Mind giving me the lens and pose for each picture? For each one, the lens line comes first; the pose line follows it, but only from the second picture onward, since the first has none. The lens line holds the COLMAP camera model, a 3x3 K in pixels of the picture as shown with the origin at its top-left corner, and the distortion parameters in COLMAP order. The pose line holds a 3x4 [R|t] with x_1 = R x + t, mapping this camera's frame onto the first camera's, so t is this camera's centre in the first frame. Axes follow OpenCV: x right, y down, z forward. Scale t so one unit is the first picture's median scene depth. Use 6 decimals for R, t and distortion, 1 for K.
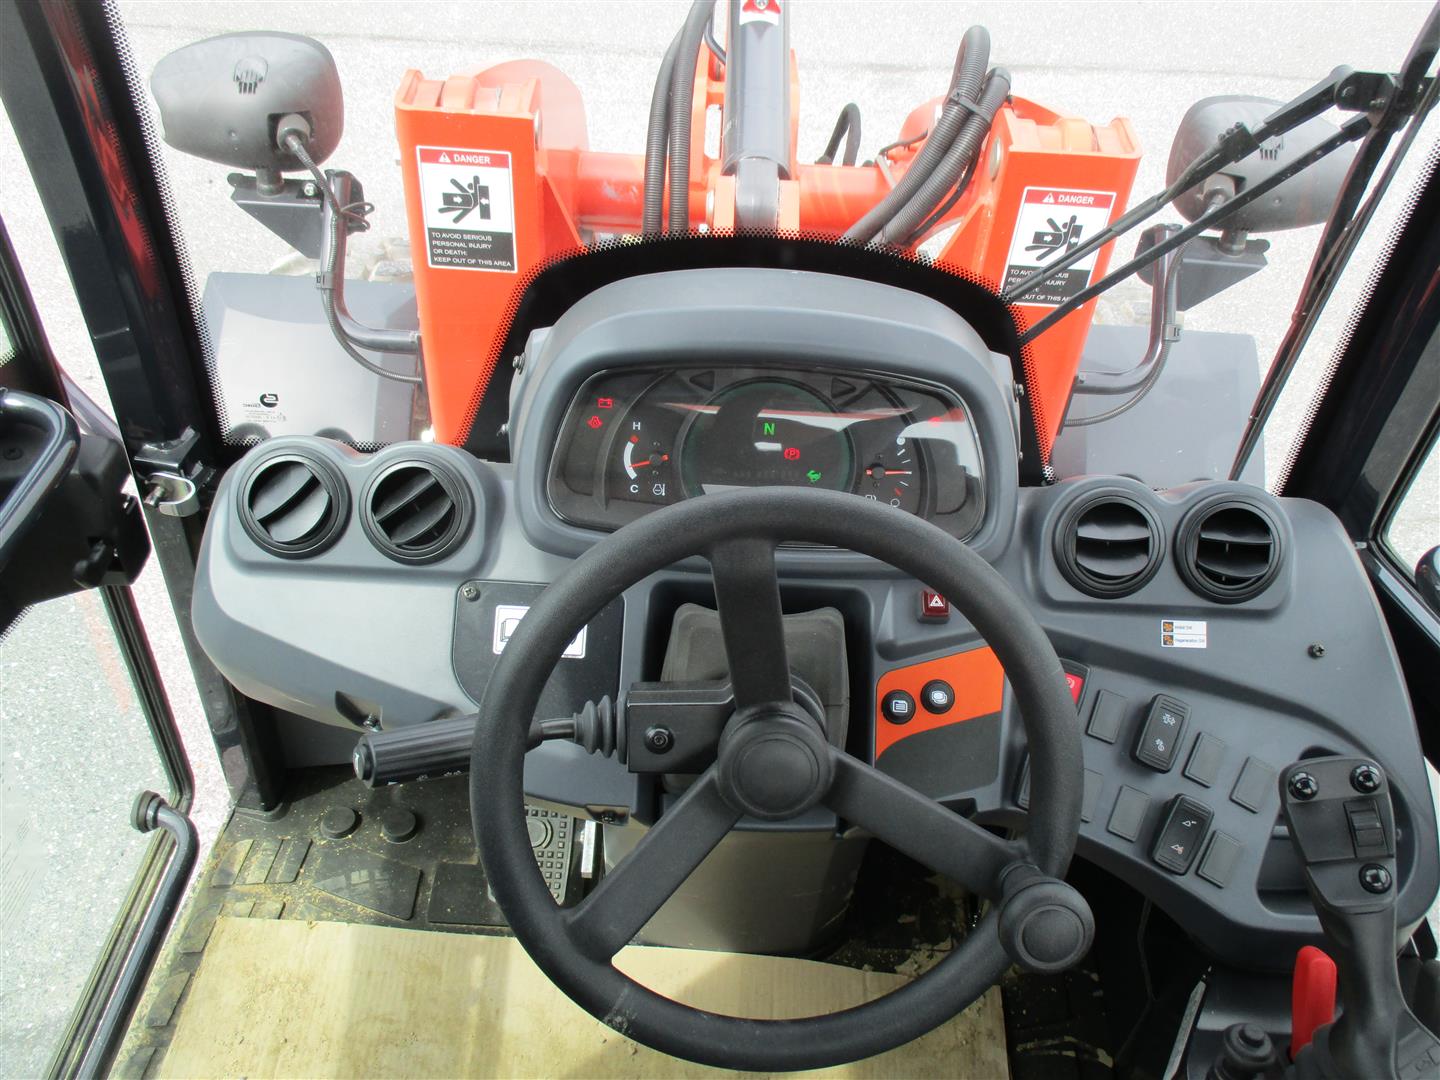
lens RADIAL K [[1334.3, 0, 719.6], [0, 1334.3, 524.3], [0, 0, 1]] dist [-0.028305, 0.023601]
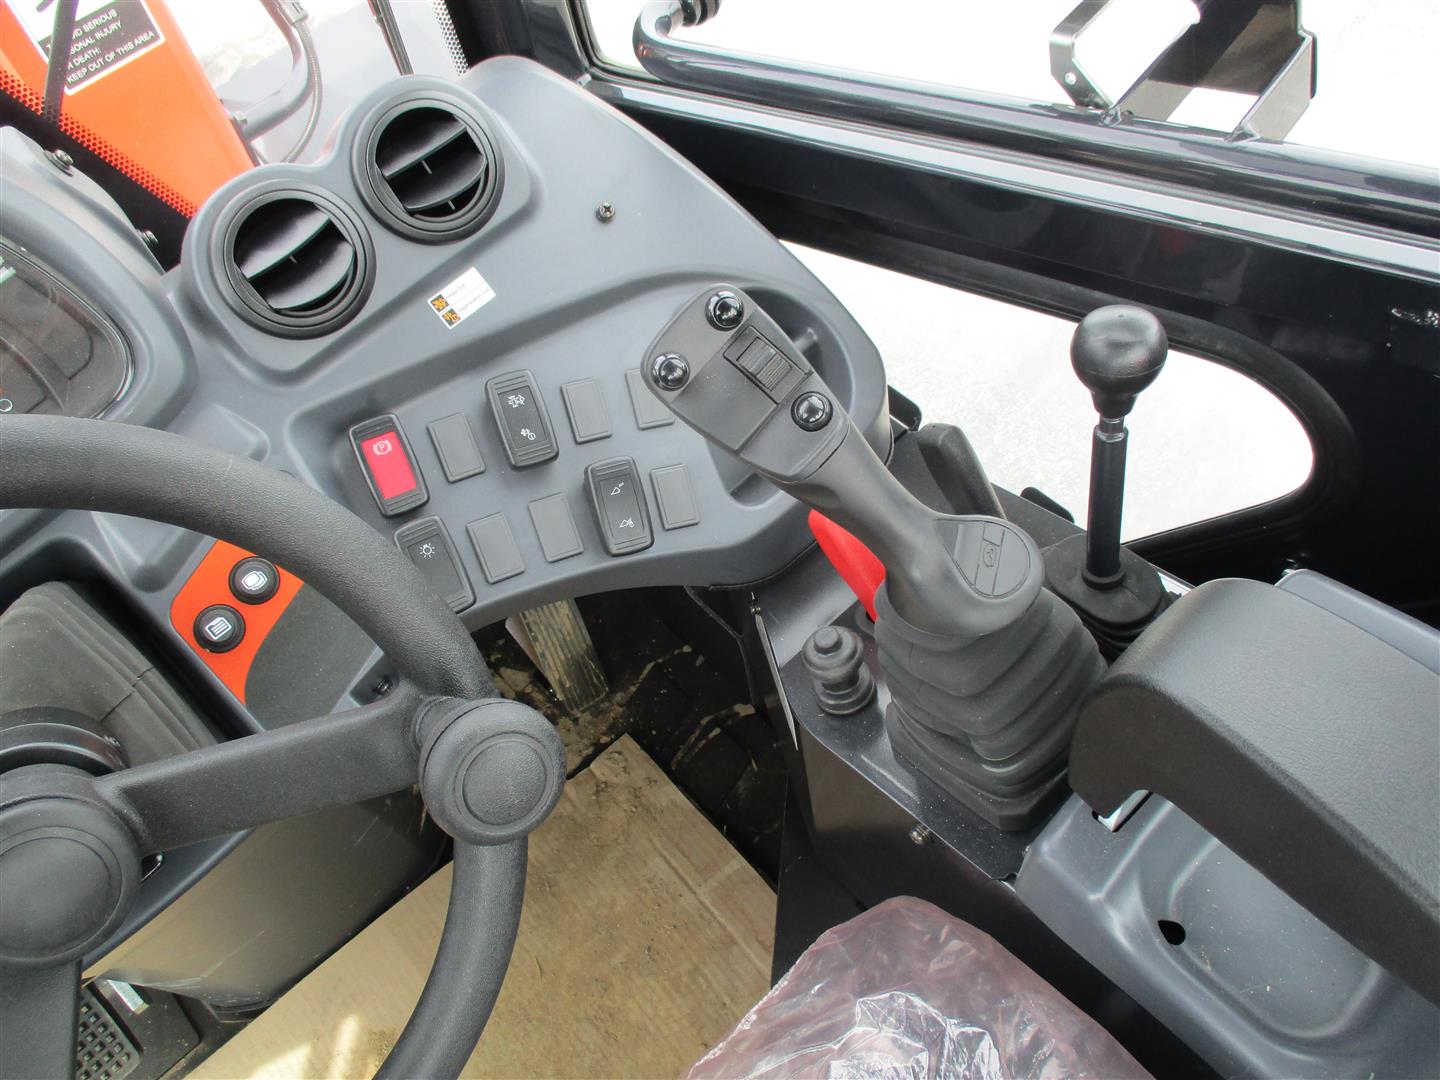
lens RADIAL K [[1202.7, 0, 739.0], [0, 1202.7, 534.2], [0, 0, 1]] dist [-0.029401, 0.009553]
pose [[0.697526, -0.661415, 0.275657, 0.183946], [0.592682, 0.748748, 0.296825, 0.074321], [-0.402723, -0.043667, 0.914280, 0.311707]]
